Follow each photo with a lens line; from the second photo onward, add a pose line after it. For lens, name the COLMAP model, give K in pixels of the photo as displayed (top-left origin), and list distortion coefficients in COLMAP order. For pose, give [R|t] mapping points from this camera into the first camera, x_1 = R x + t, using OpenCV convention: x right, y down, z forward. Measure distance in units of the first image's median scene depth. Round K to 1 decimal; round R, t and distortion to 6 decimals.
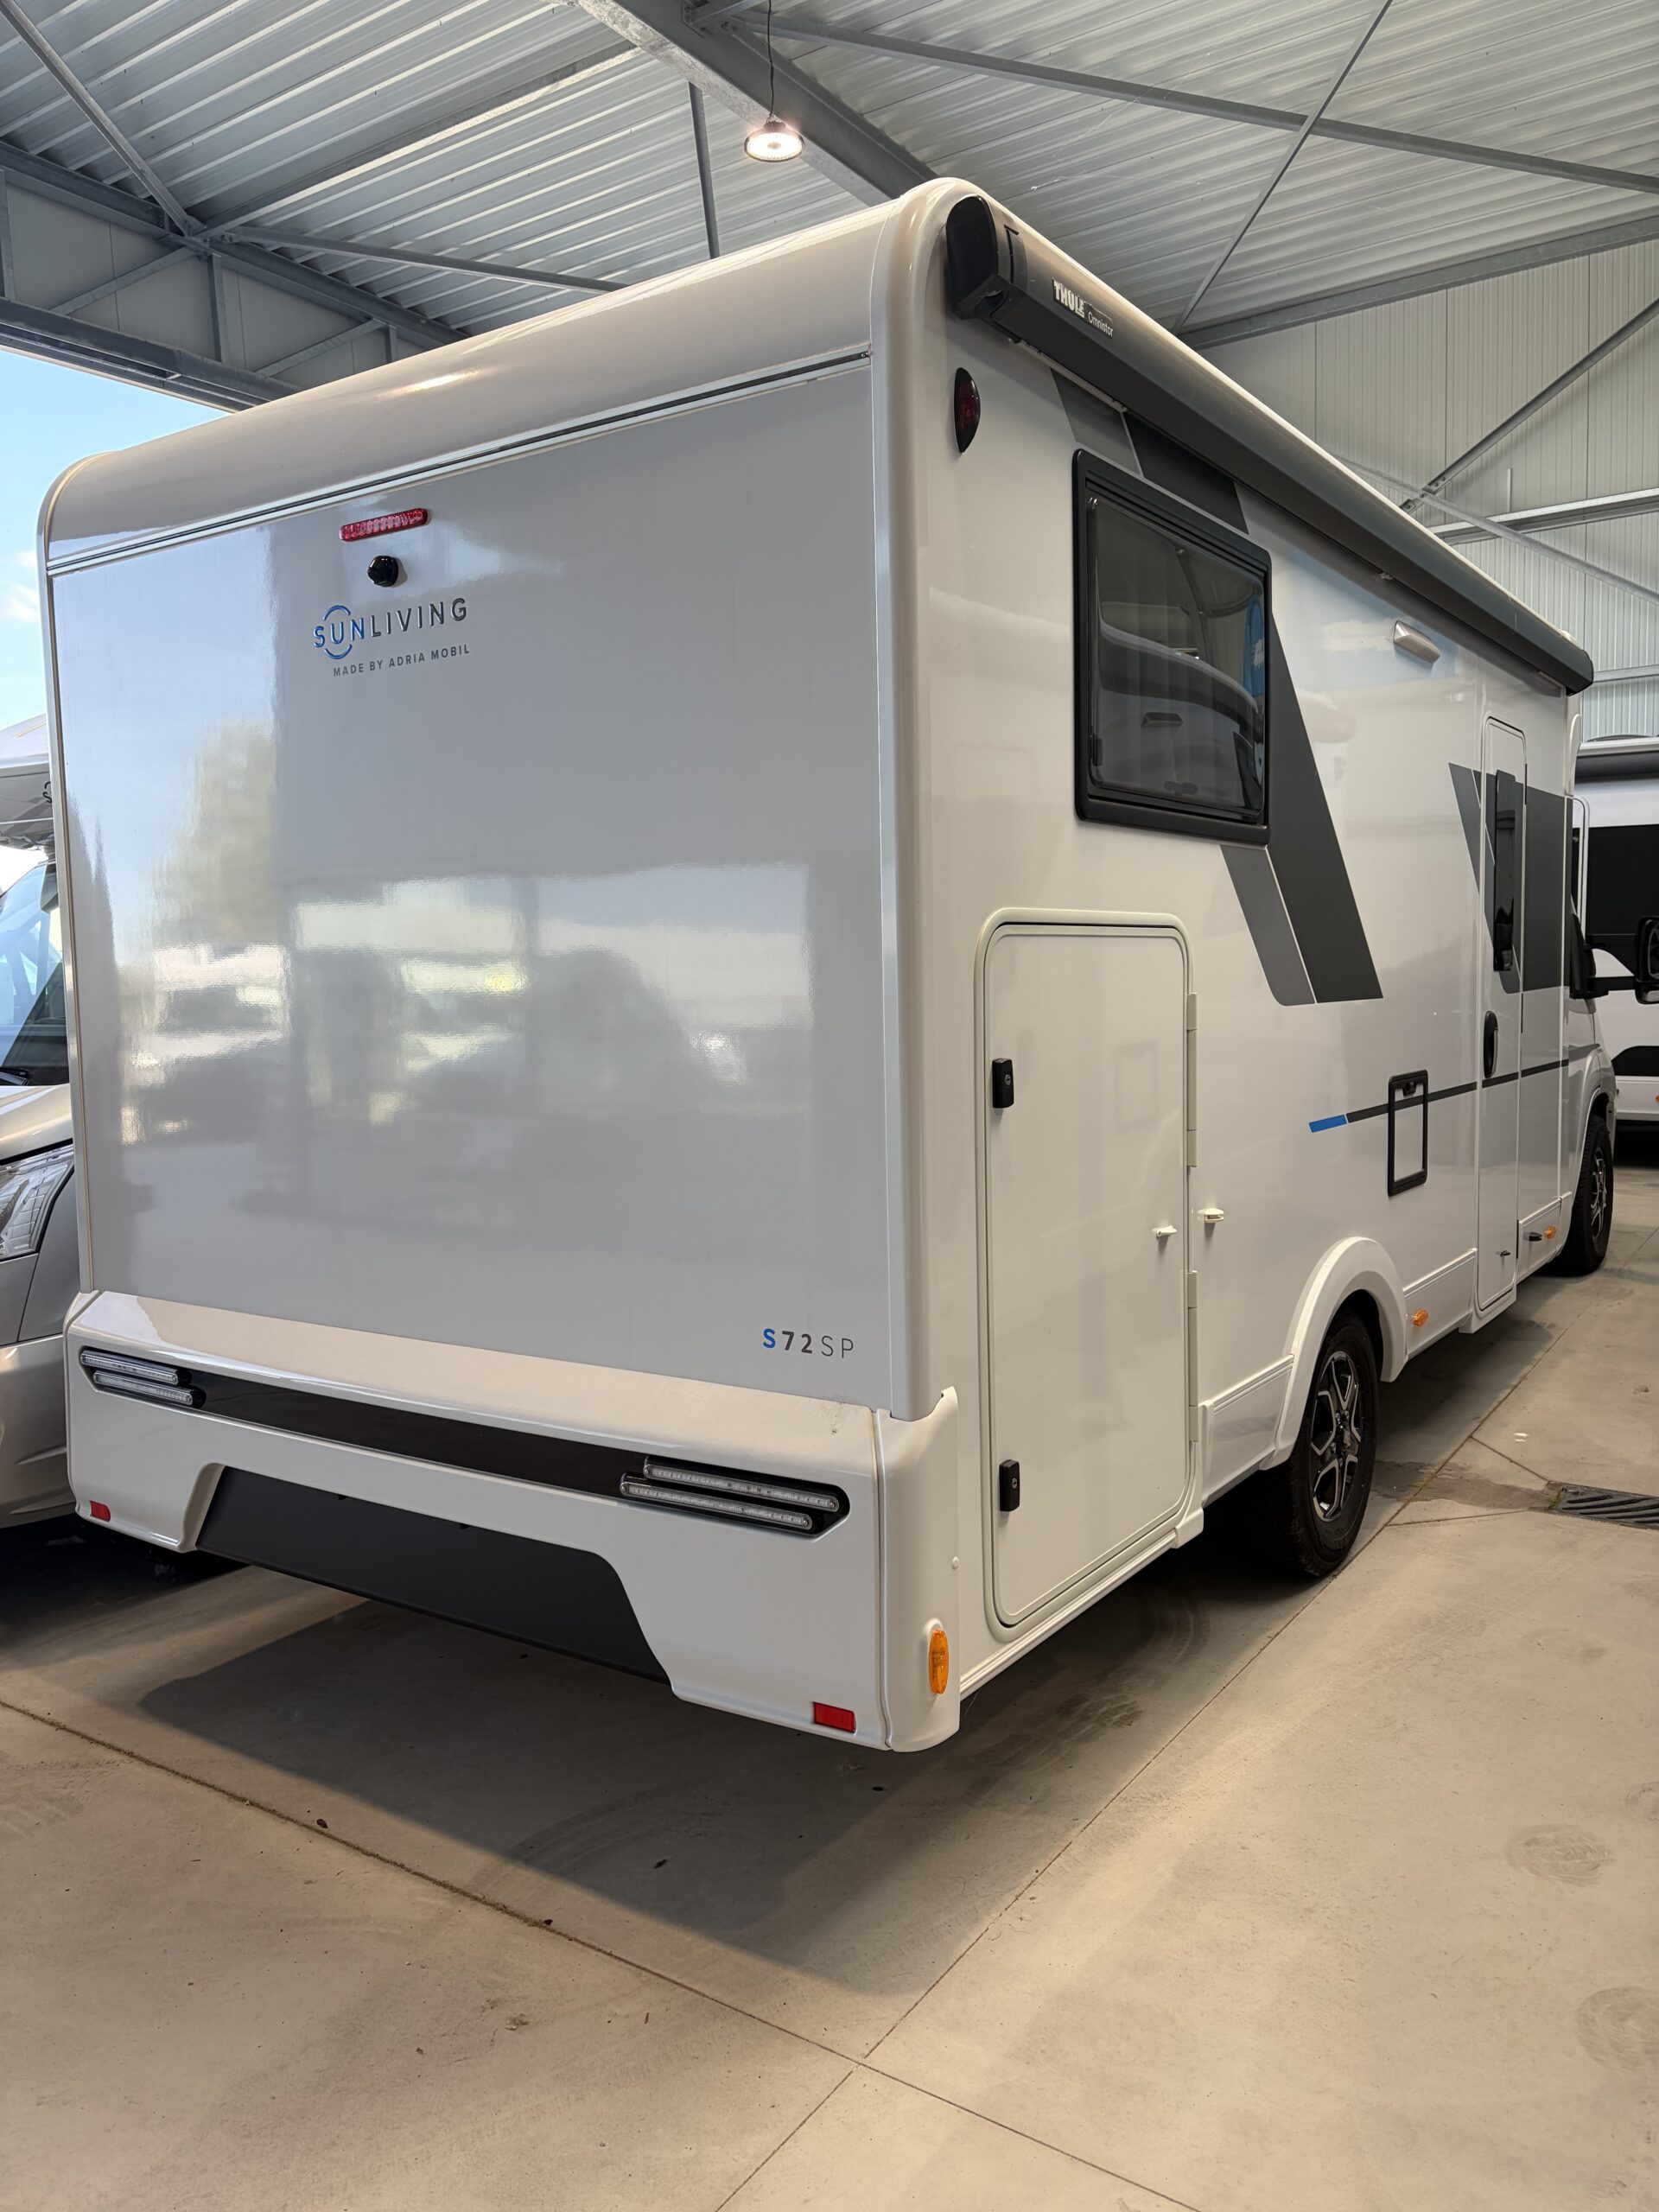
lens RADIAL K [[1700.5, 0, 810.7], [0, 1700.5, 1135.5], [0, 0, 1]] dist [0.046534, -0.056099]
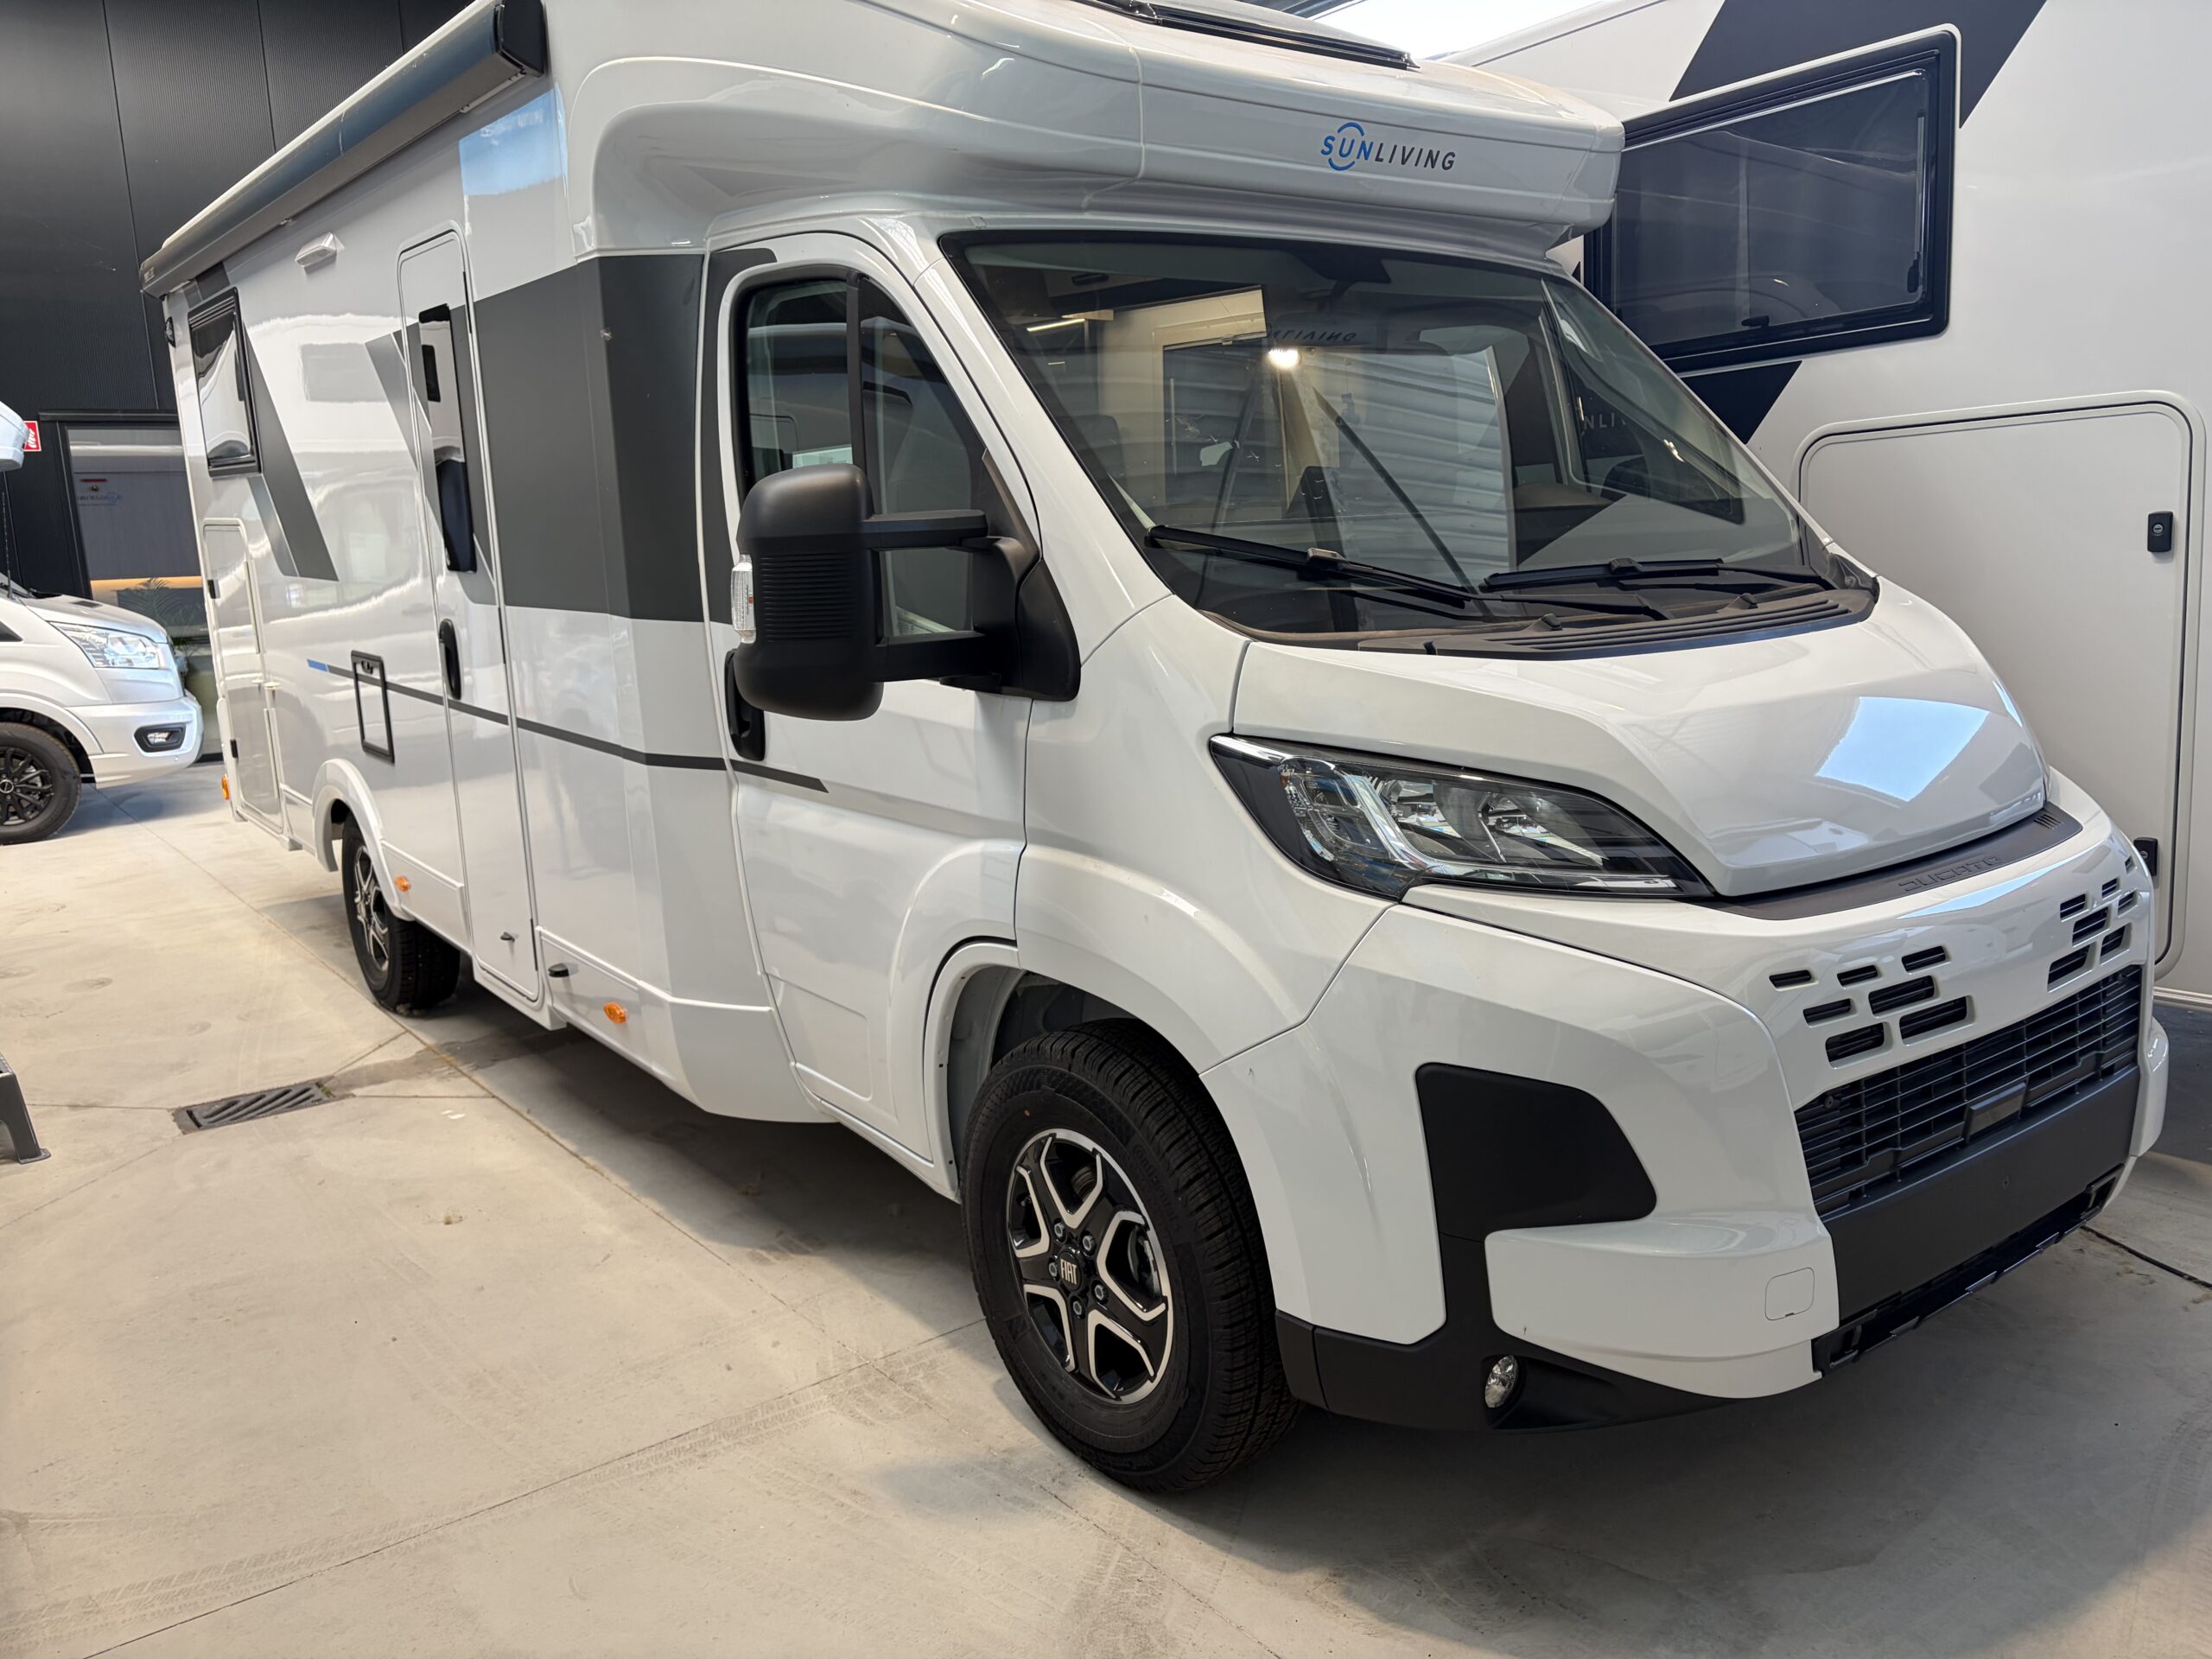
lens RADIAL K [[1700.5, 0, 1106.8], [0, 1700.5, 839.5], [0, 0, 1]] dist [0.046534, -0.056099]
pose [[-0.329317, 0.212919, -0.919900, 1.168371], [-0.057008, 0.967983, 0.244457, -0.206834], [0.942497, 0.132945, -0.306635, 1.697252]]
